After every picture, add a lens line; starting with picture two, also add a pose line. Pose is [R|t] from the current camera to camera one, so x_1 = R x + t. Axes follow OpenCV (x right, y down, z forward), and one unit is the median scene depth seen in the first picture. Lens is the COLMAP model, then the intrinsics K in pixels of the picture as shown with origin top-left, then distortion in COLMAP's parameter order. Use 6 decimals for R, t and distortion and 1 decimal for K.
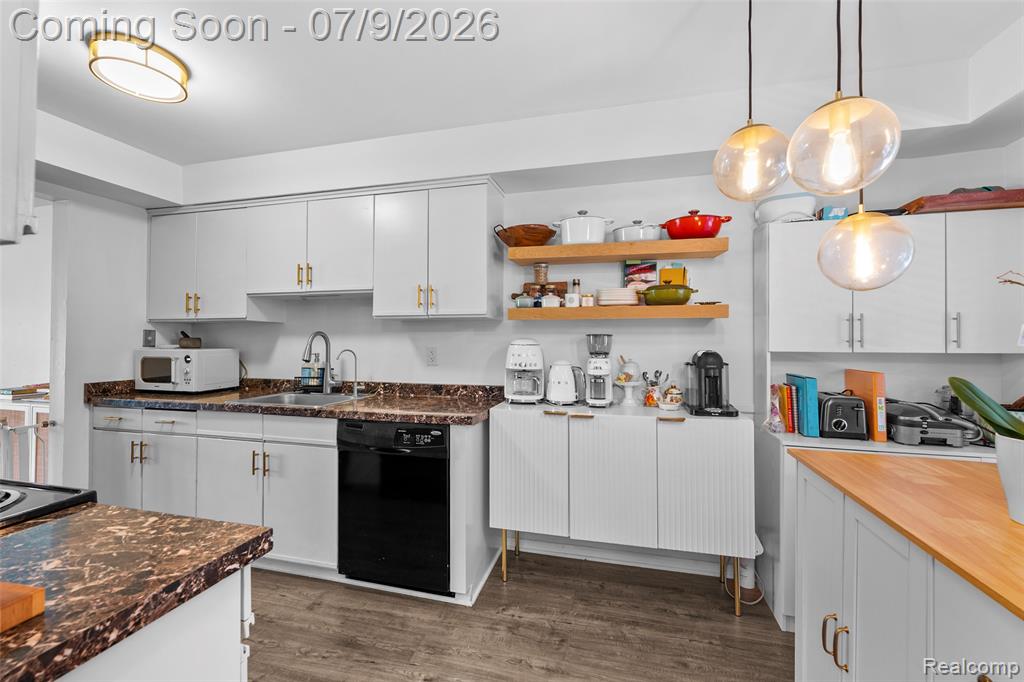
lens RADIAL K [[421.5, 0, 514.1], [0, 421.5, 338.3], [0, 0, 1]] dist [-0.001936, -0.001104]
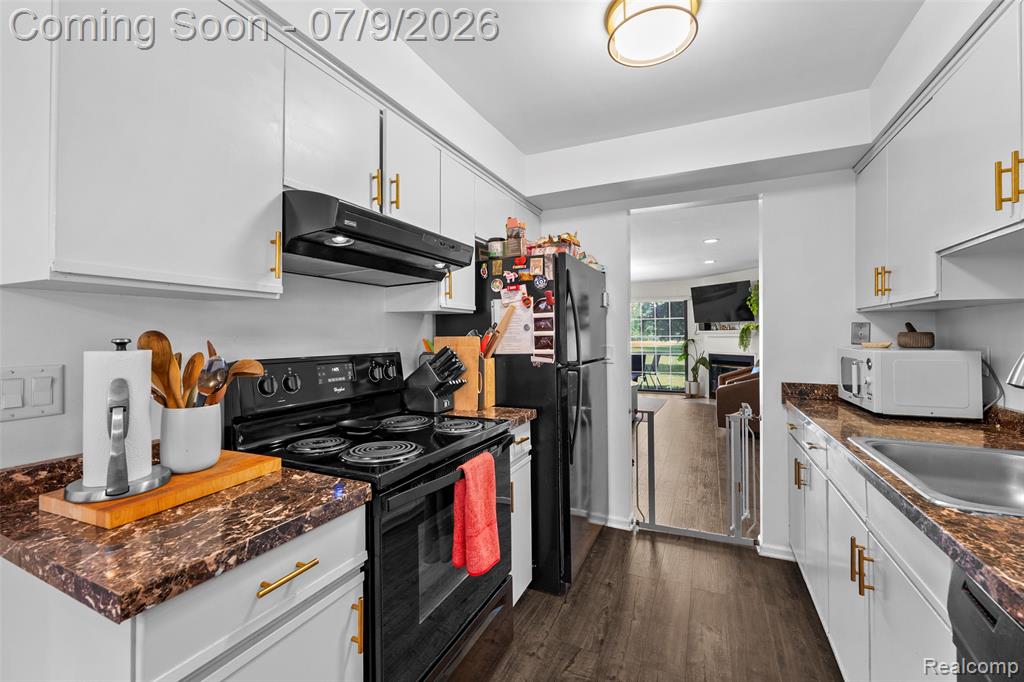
lens RADIAL K [[421.5, 0, 503.3], [0, 421.5, 328.6], [0, 0, 1]] dist [-0.001936, -0.001104]
pose [[-0.190320, -0.012152, -0.981647, 0.006599], [0.003540, 0.999908, -0.013065, -0.000748], [0.981716, -0.005961, -0.190260, 0.583792]]
